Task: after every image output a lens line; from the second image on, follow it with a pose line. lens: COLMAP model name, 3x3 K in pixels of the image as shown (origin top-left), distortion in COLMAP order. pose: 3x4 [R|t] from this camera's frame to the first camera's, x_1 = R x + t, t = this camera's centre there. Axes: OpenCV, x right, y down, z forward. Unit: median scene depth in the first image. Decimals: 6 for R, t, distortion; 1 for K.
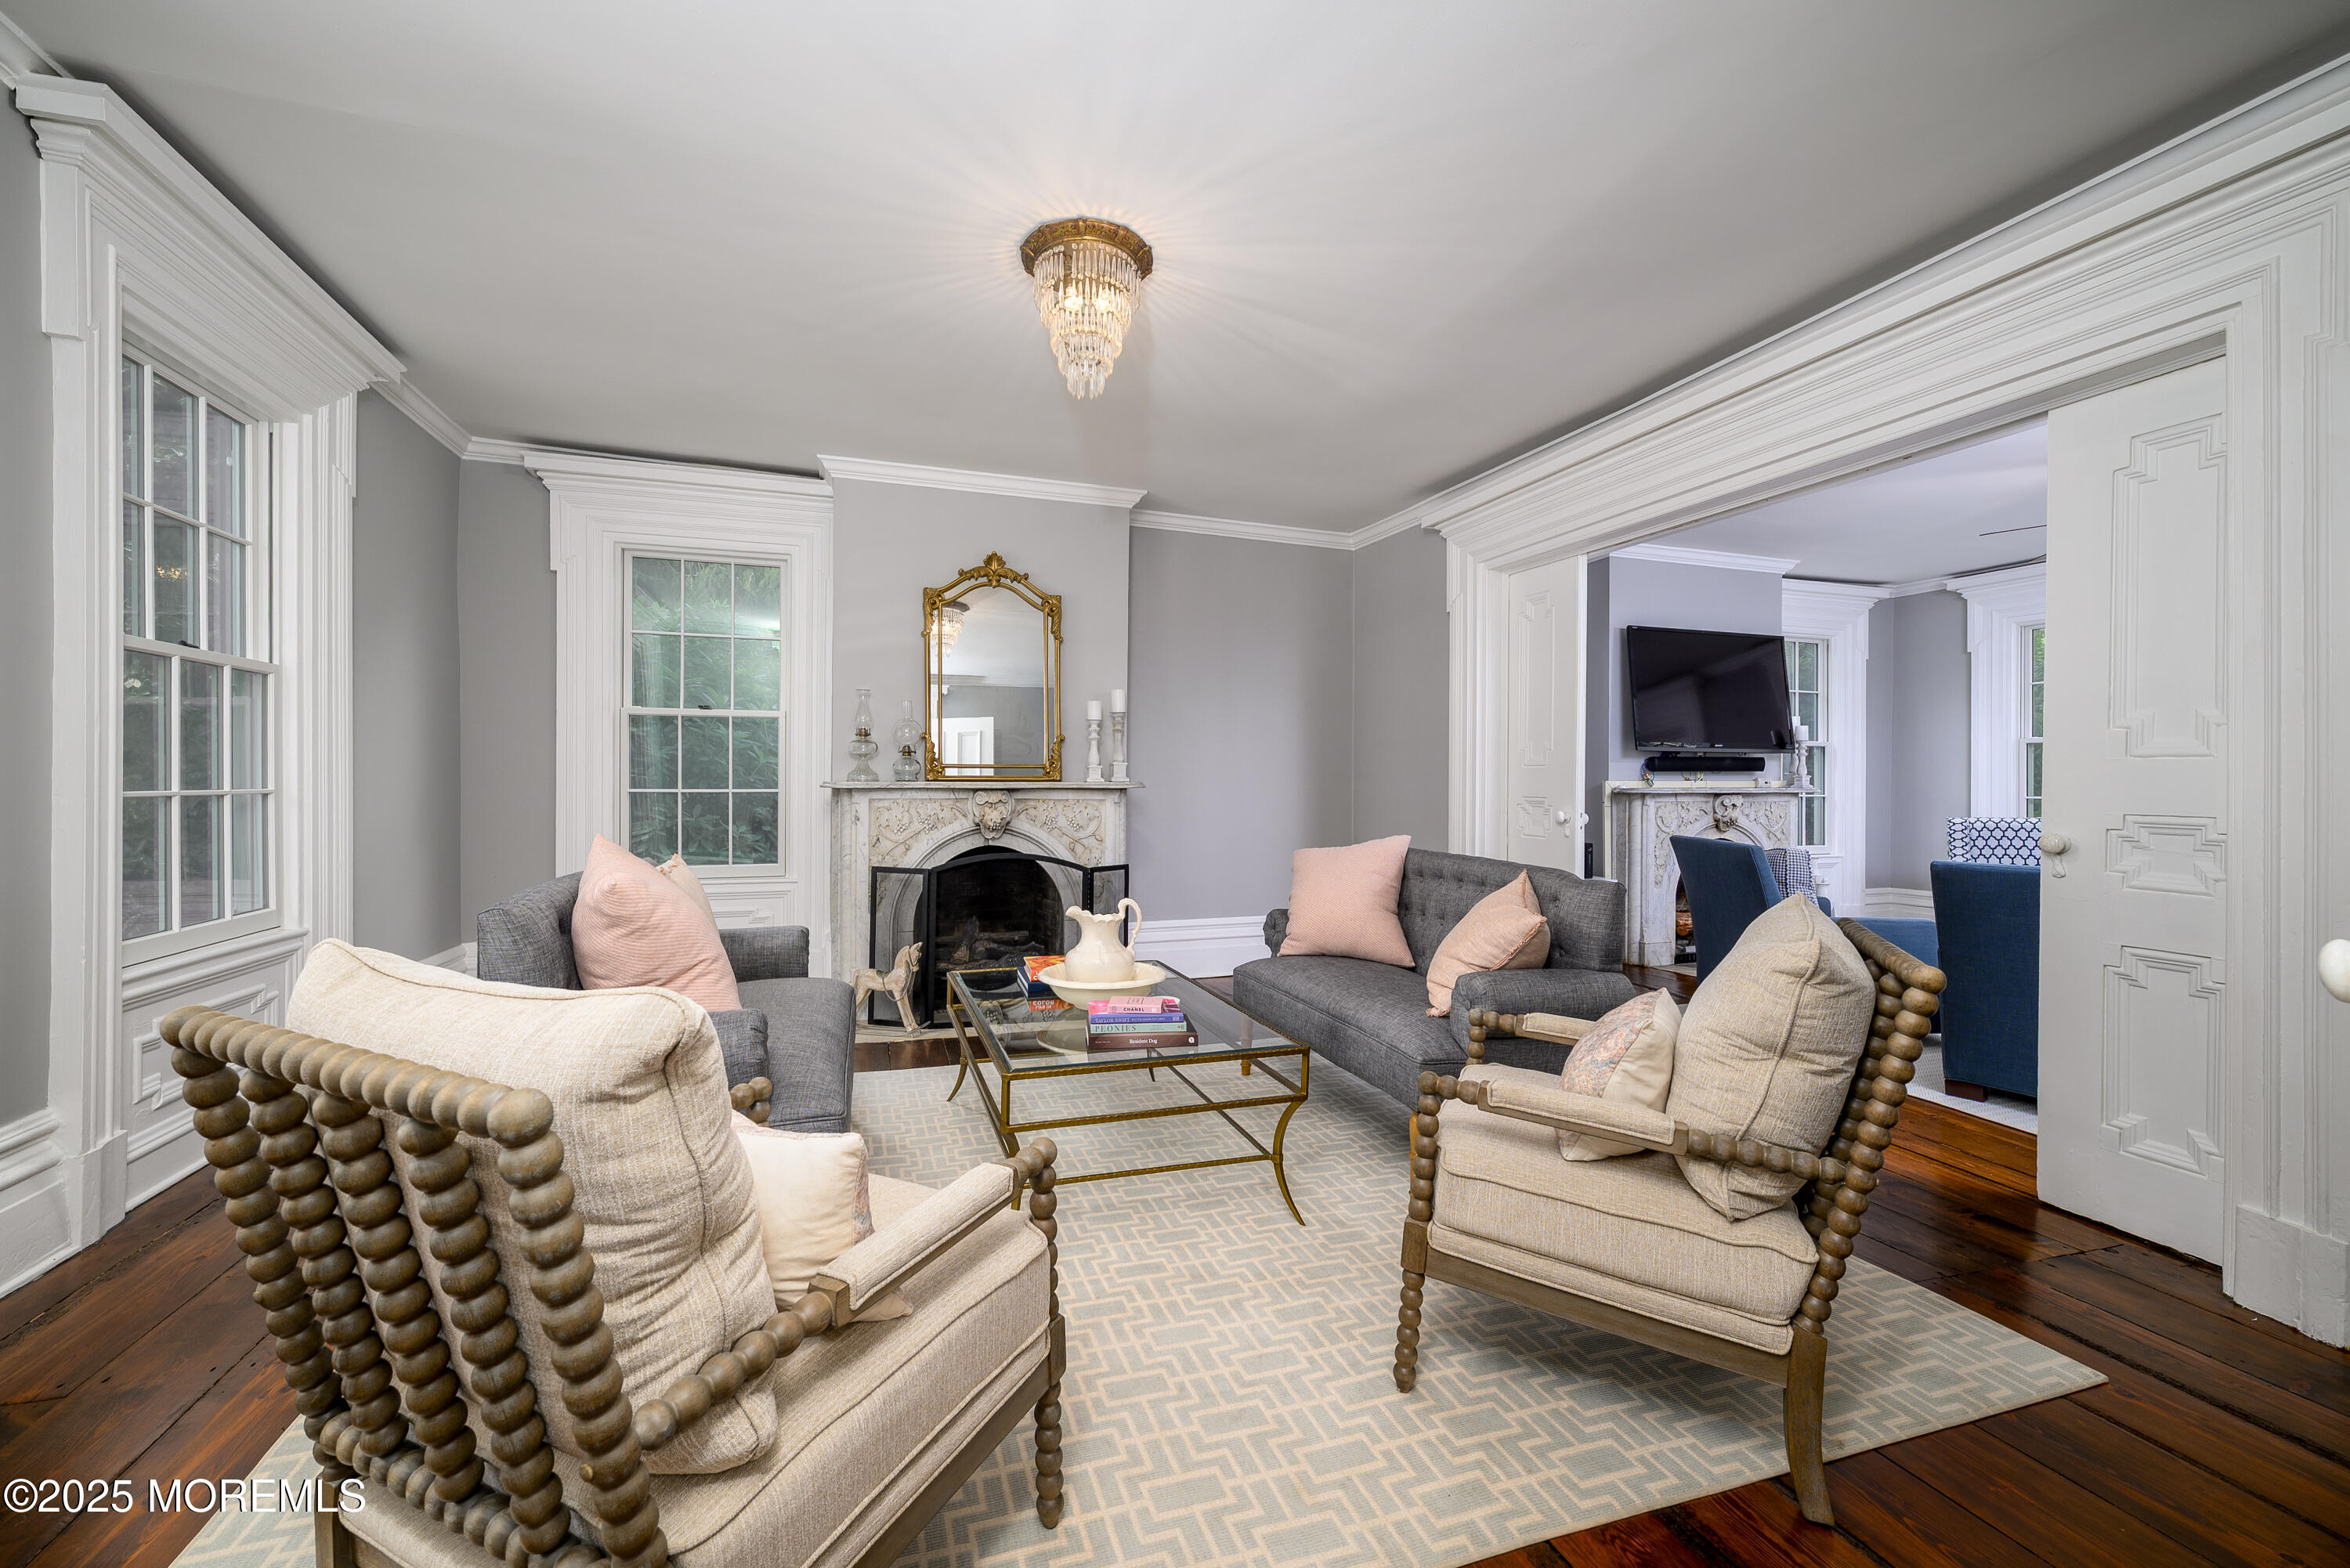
lens RADIAL K [[962.2, 0, 1180.5], [0, 962.2, 787.1], [0, 0, 1]] dist [0.000516, -0.000033]
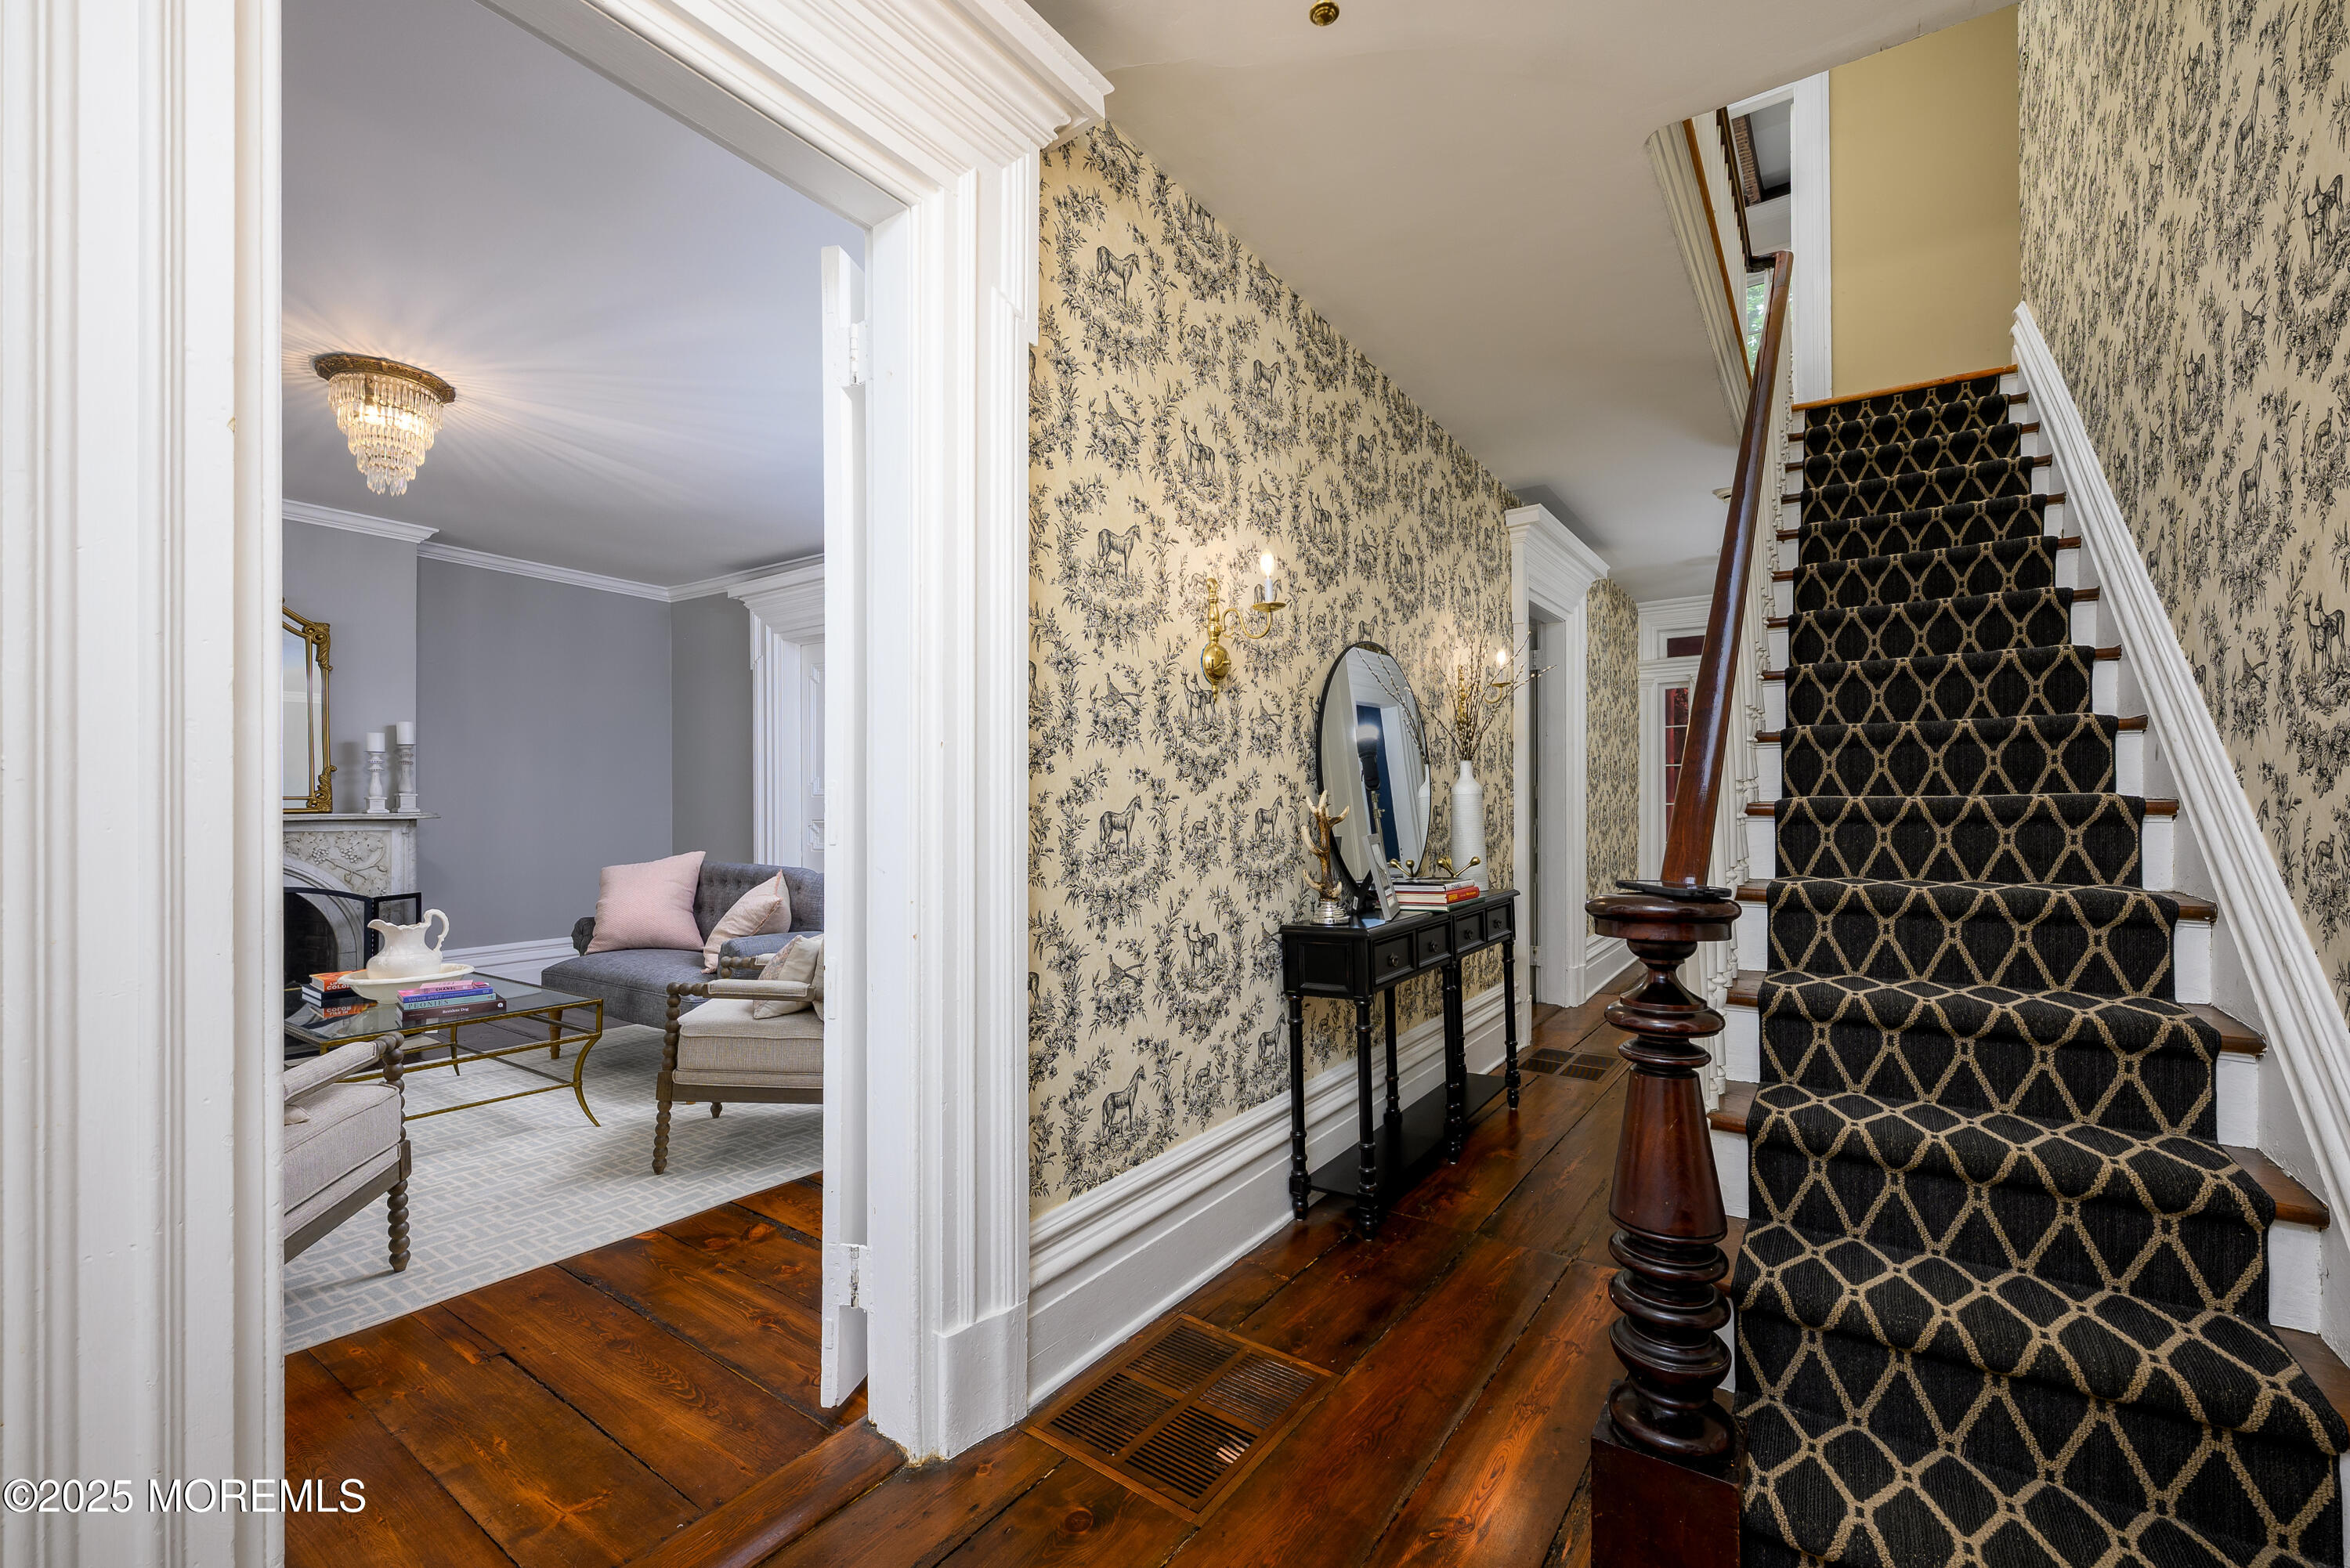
lens RADIAL K [[962.2, 0, 1172.8], [0, 962.2, 808.1], [0, 0, 1]] dist [0.000516, -0.000033]
pose [[0.808907, -0.008549, 0.587875, -0.007928], [0.012197, 0.999923, -0.002241, 0.001941], [-0.587811, 0.008983, 0.808949, -0.302348]]
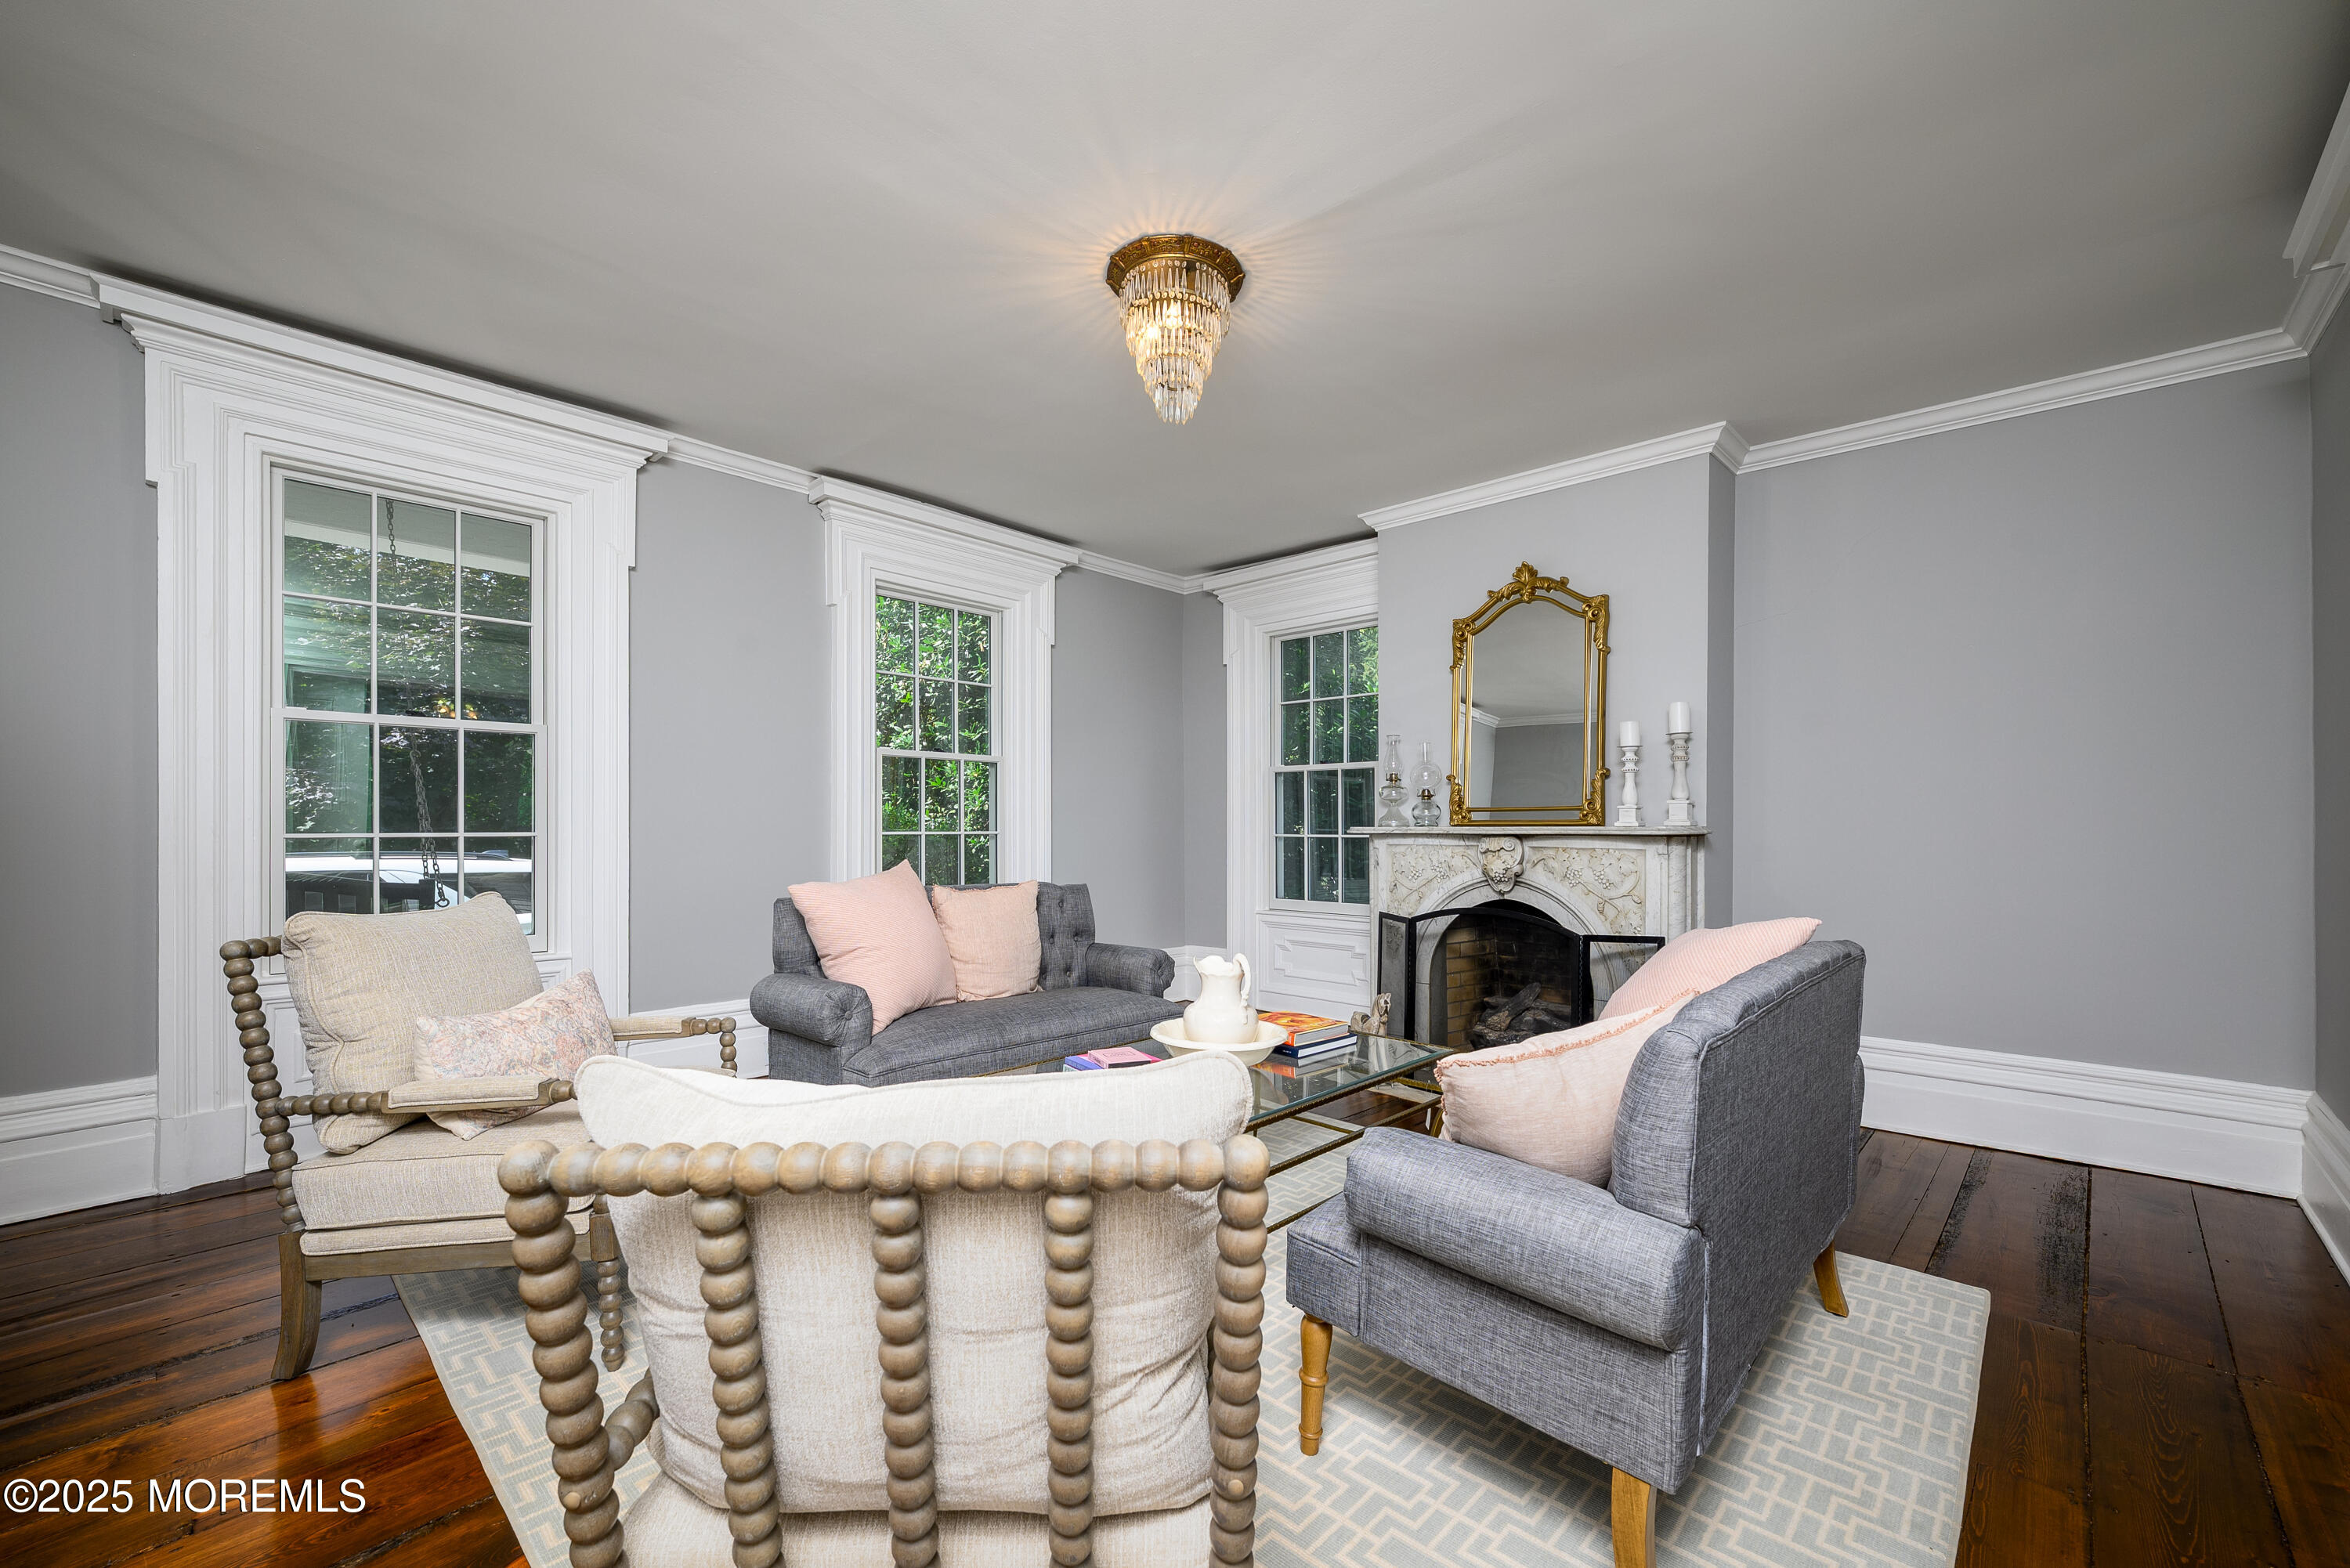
lens RADIAL K [[962.2, 0, 1169.6], [0, 962.2, 825.8], [0, 0, 1]] dist [0.000516, -0.000033]
pose [[0.463459, -0.004103, -0.886109, 0.429973], [-0.007496, 0.999935, -0.008551, 0.003316], [0.886087, 0.010605, 0.463398, 0.315088]]
